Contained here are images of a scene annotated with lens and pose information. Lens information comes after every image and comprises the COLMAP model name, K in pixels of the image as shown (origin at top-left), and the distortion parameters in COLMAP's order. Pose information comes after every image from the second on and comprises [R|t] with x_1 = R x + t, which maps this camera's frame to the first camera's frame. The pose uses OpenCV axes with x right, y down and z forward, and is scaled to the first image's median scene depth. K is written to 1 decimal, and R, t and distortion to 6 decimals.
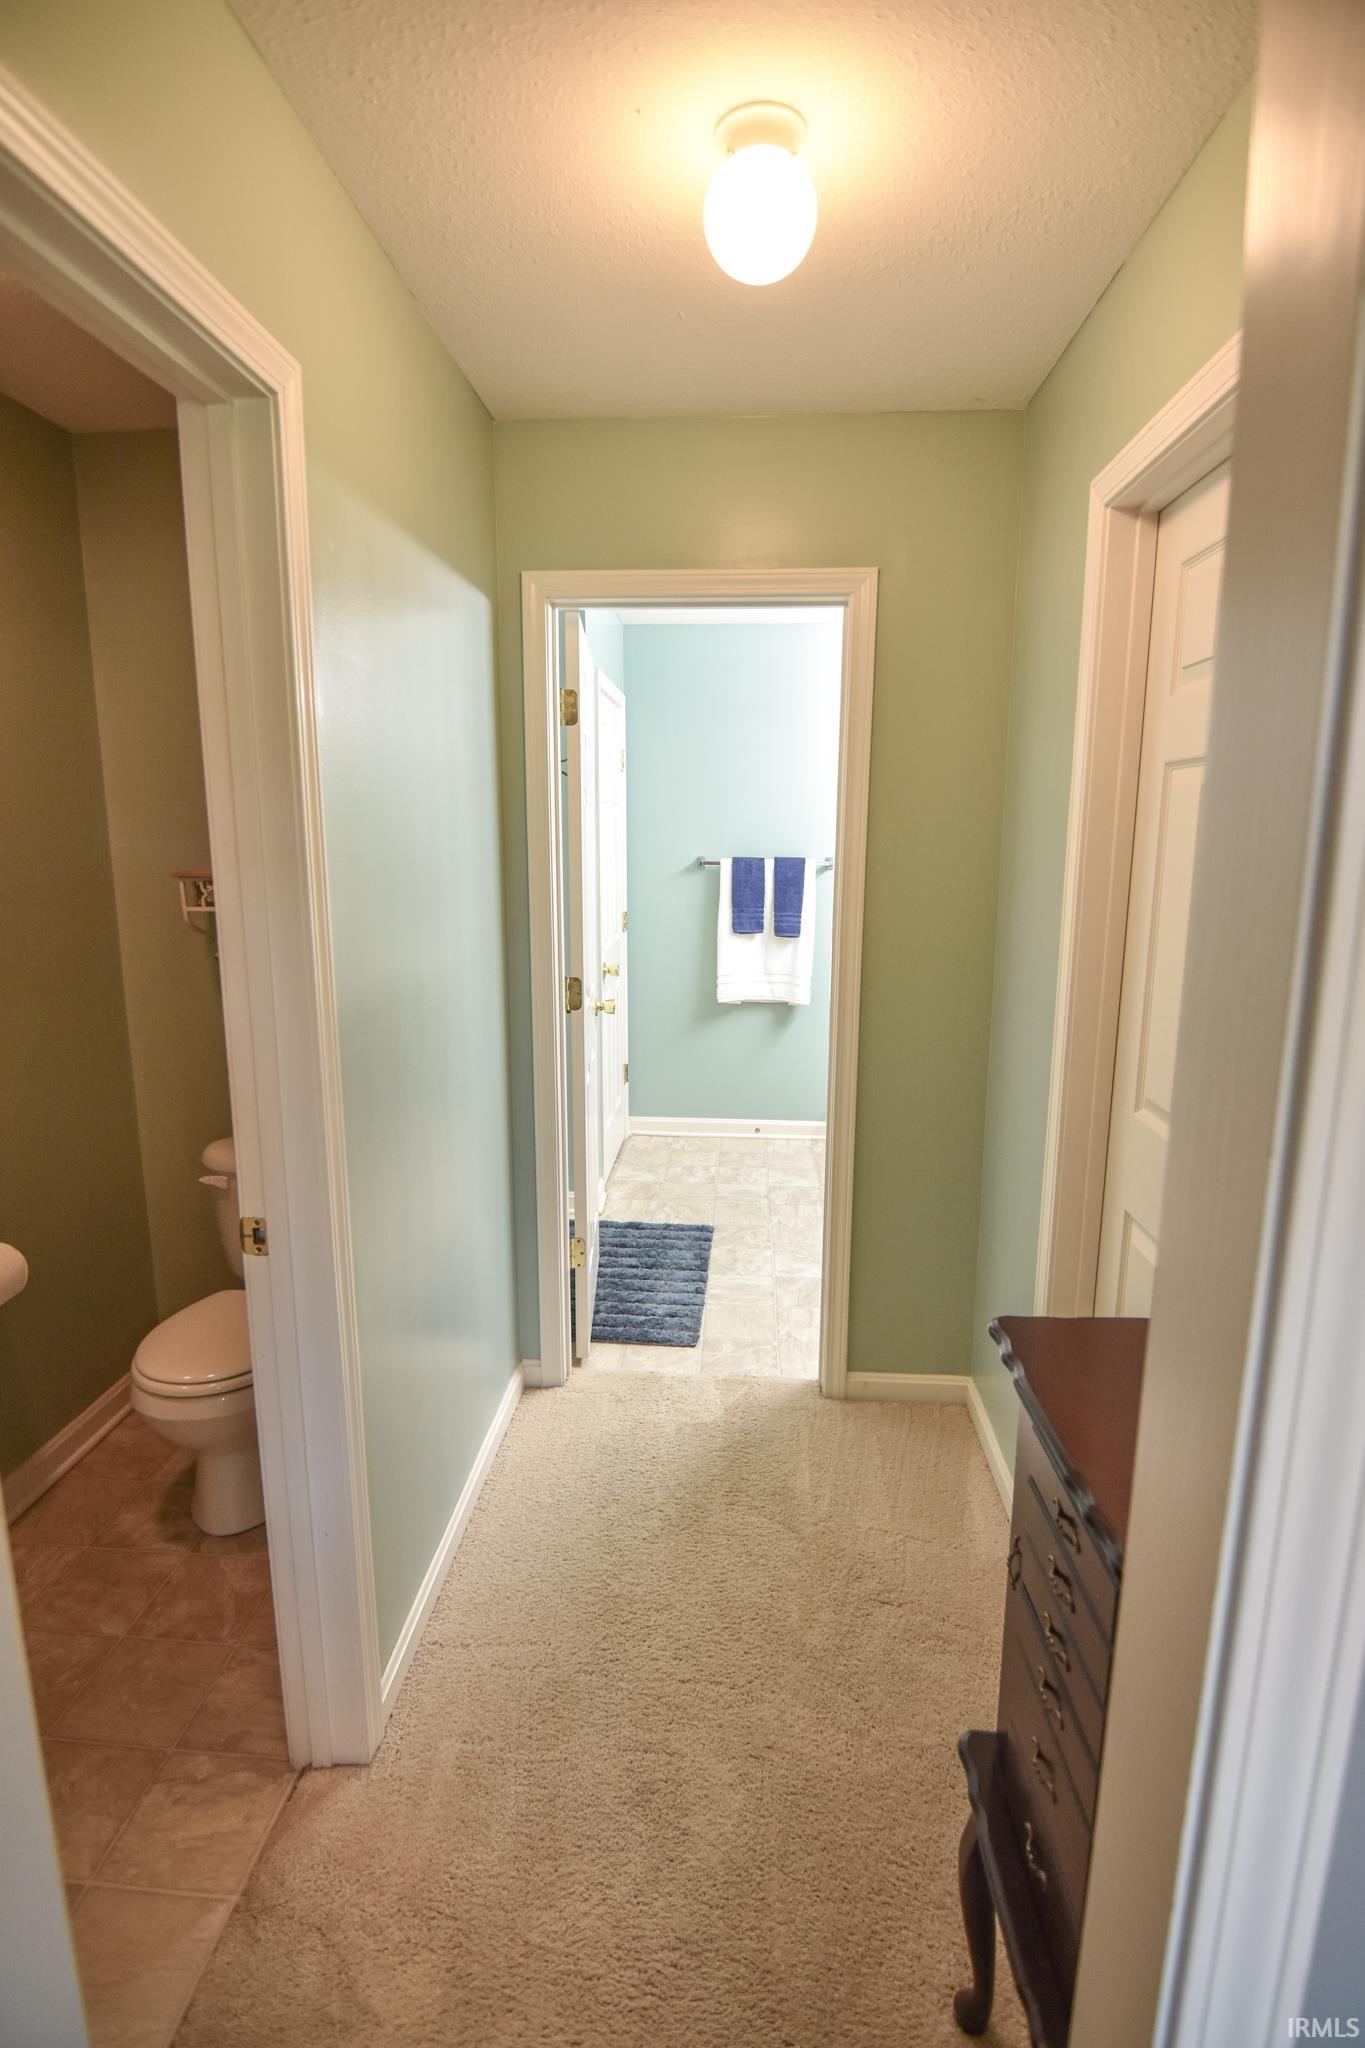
lens RADIAL K [[1072.1, 0, 698.4], [0, 1072.1, 1029.3], [0, 0, 1]] dist [-0.018944, -0.000319]
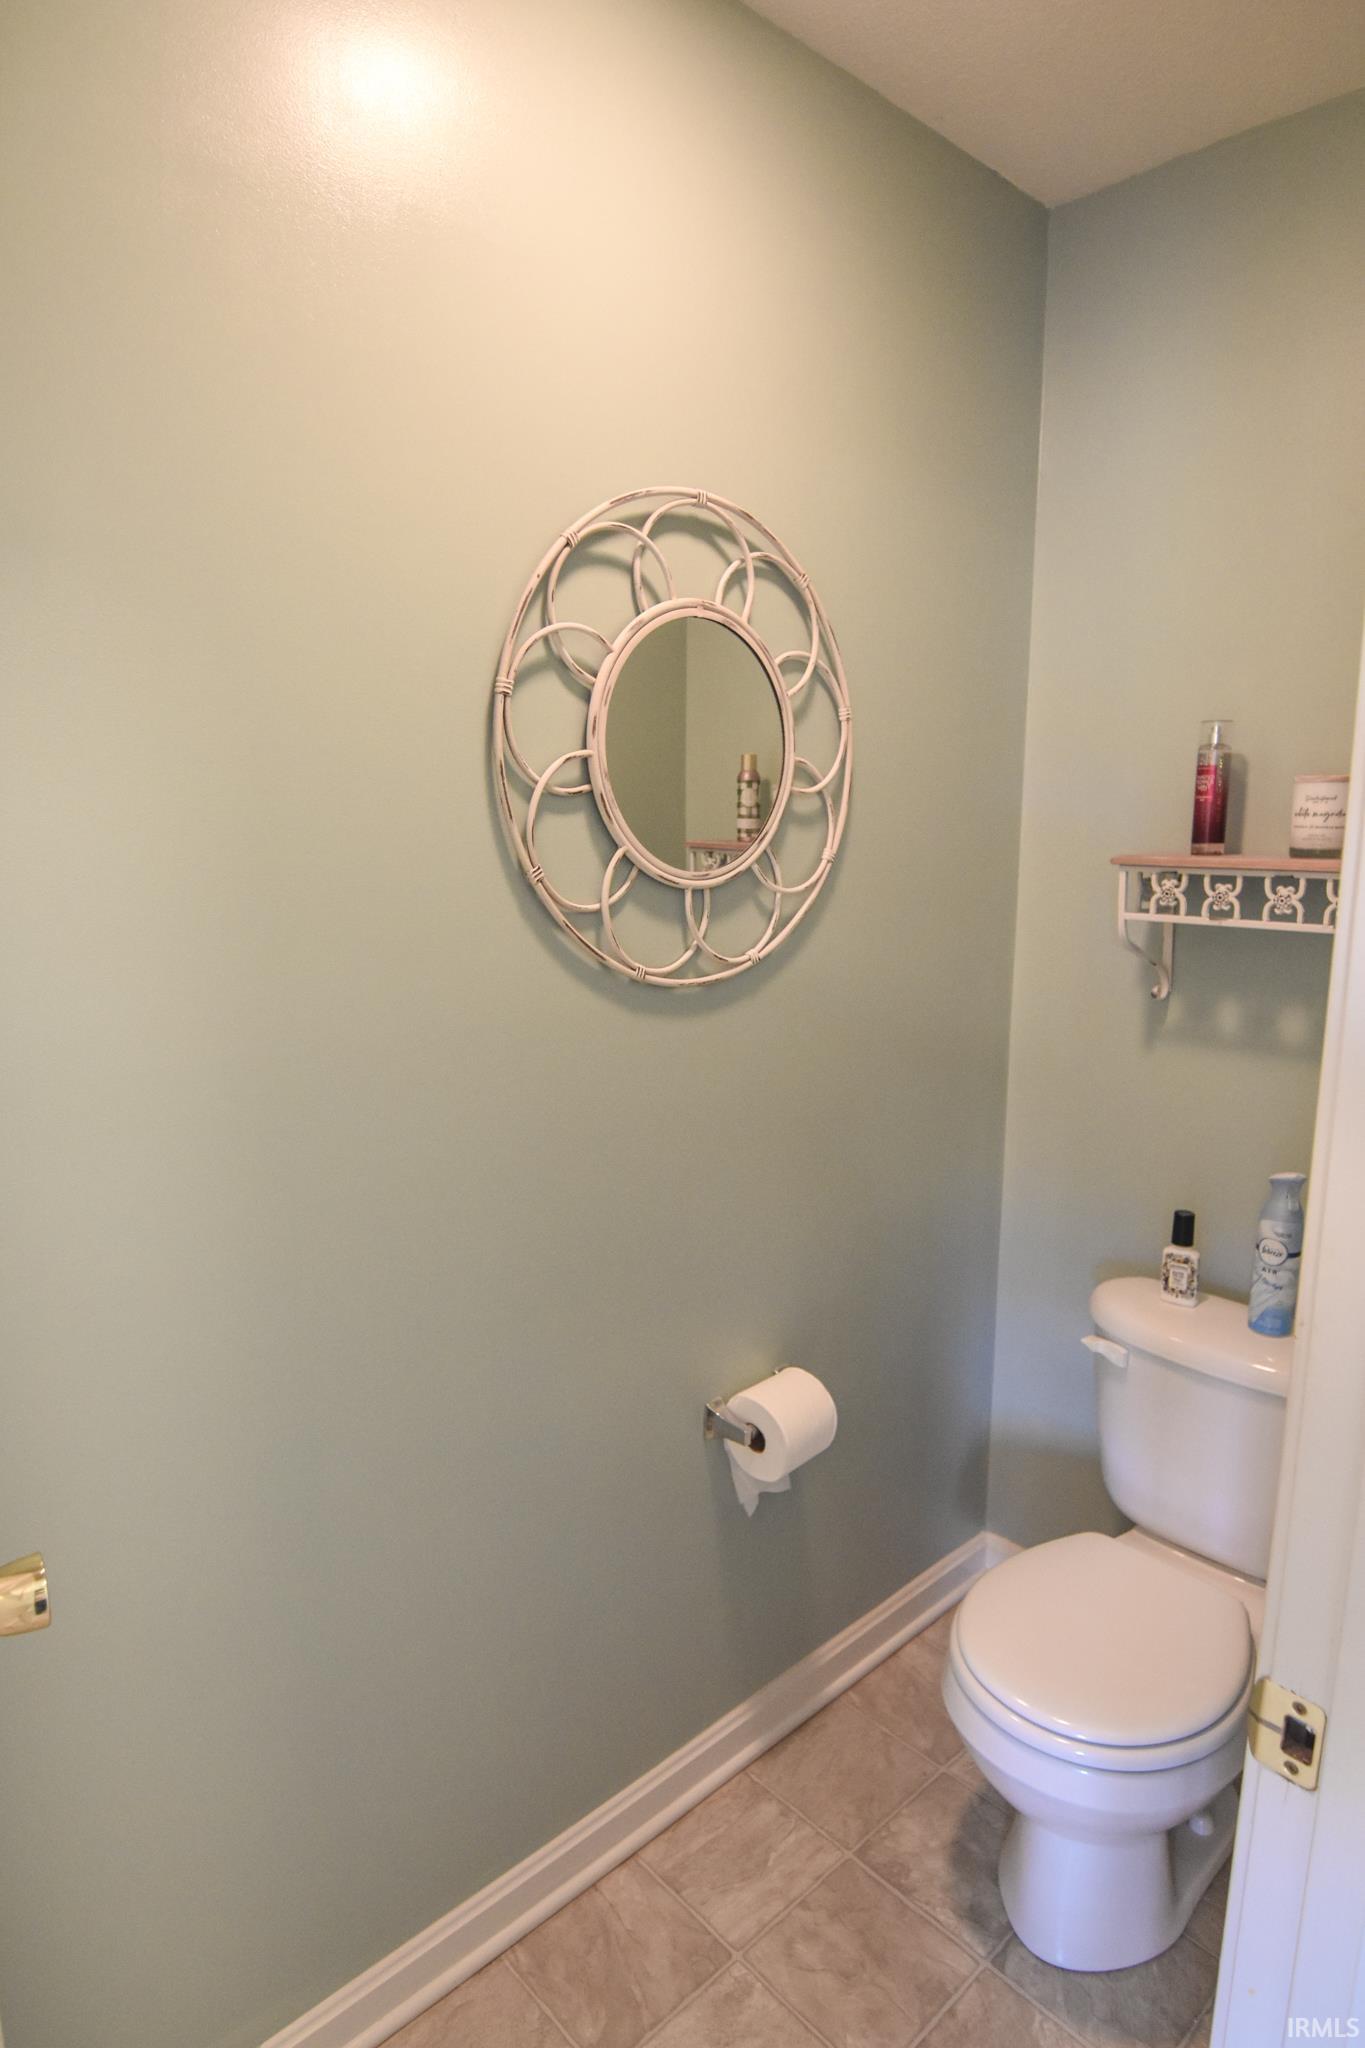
lens RADIAL K [[1072.1, 0, 698.4], [0, 1072.1, 1029.3], [0, 0, 1]] dist [-0.018944, -0.000319]
pose [[0.735681, 0.122790, -0.666105, -0.257214], [-0.123364, 0.991272, 0.046482, -0.048544], [0.665999, 0.047978, 0.744408, 0.399262]]
